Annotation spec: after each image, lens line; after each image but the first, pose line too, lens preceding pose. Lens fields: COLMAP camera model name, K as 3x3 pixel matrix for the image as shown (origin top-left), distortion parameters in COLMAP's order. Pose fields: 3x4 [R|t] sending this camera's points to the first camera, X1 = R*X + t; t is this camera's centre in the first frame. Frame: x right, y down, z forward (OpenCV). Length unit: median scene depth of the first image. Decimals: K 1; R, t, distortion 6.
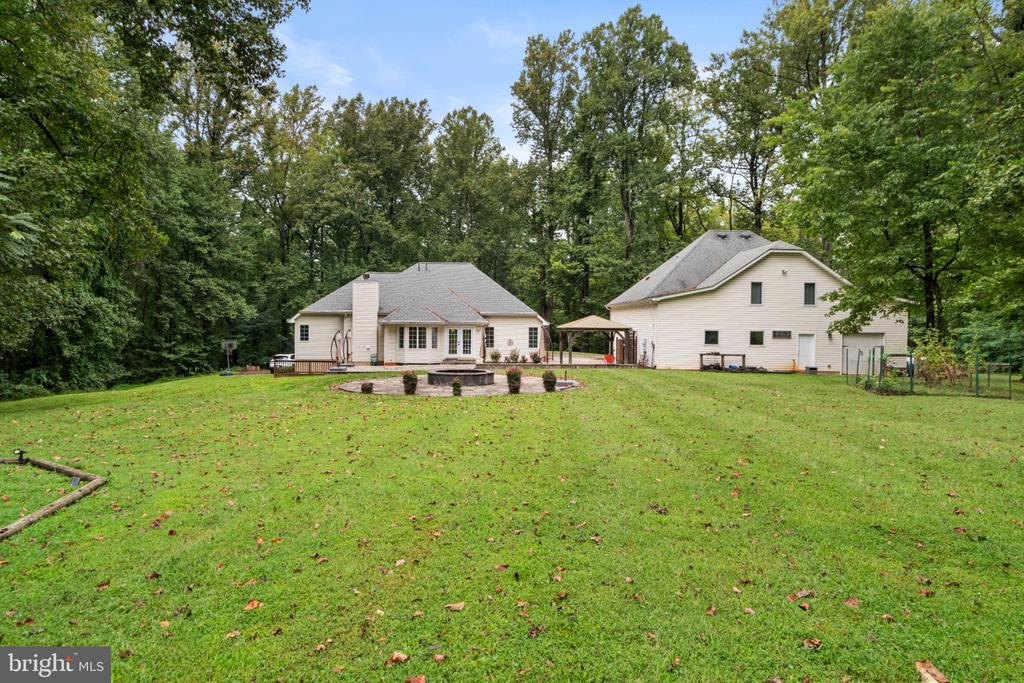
lens RADIAL K [[640.9, 0, 515.5], [0, 640.9, 329.1], [0, 0, 1]] dist [-0.000368, 0.000098]
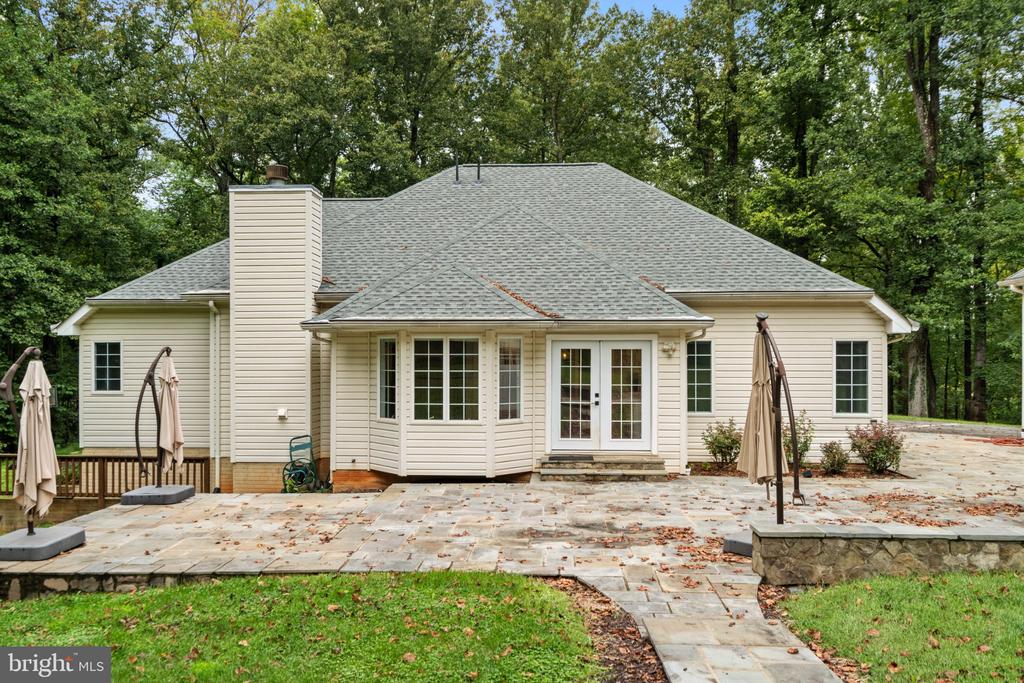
lens RADIAL K [[824.4, 0, 508.2], [0, 824.4, 346.4], [0, 0, 1]] dist [0.022050, 0.001388]
pose [[0.994267, -0.009704, -0.106487, -0.063744], [0.007220, 0.999693, -0.023684, 0.005544], [0.106684, 0.022779, 0.994032, 0.466153]]
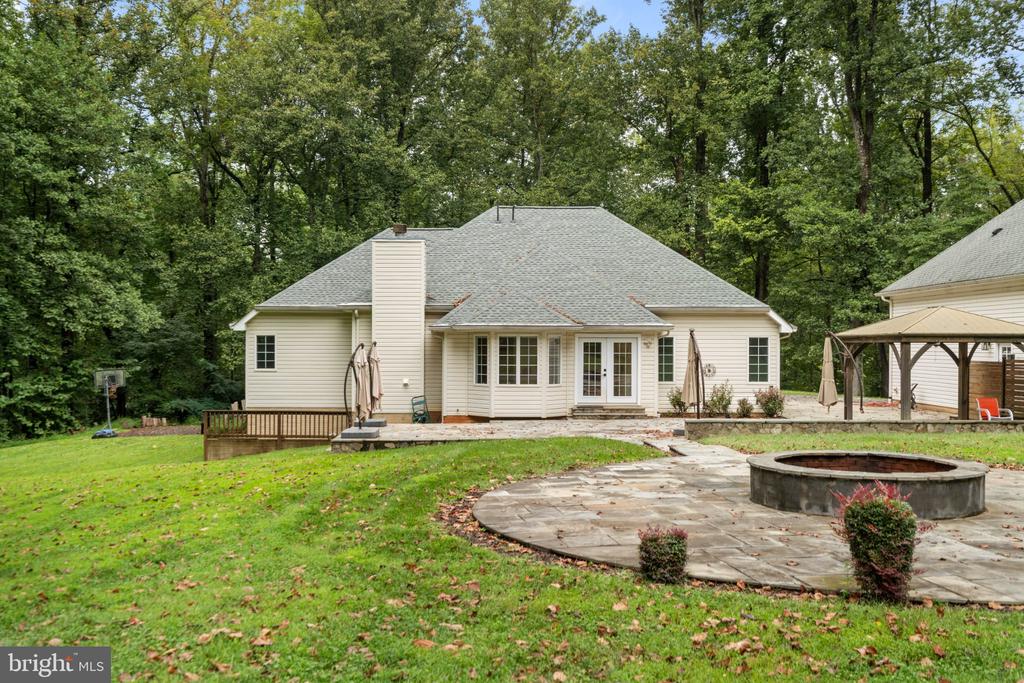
lens RADIAL K [[999.6, 0, 512.0], [0, 999.6, 341.5], [0, 0, 1]] dist [0.012421, 0.001884]
pose [[0.999202, -0.005112, -0.039601, -0.091114], [0.004707, 0.999936, -0.010310, 0.005126], [0.039651, 0.010116, 0.999162, 0.206407]]
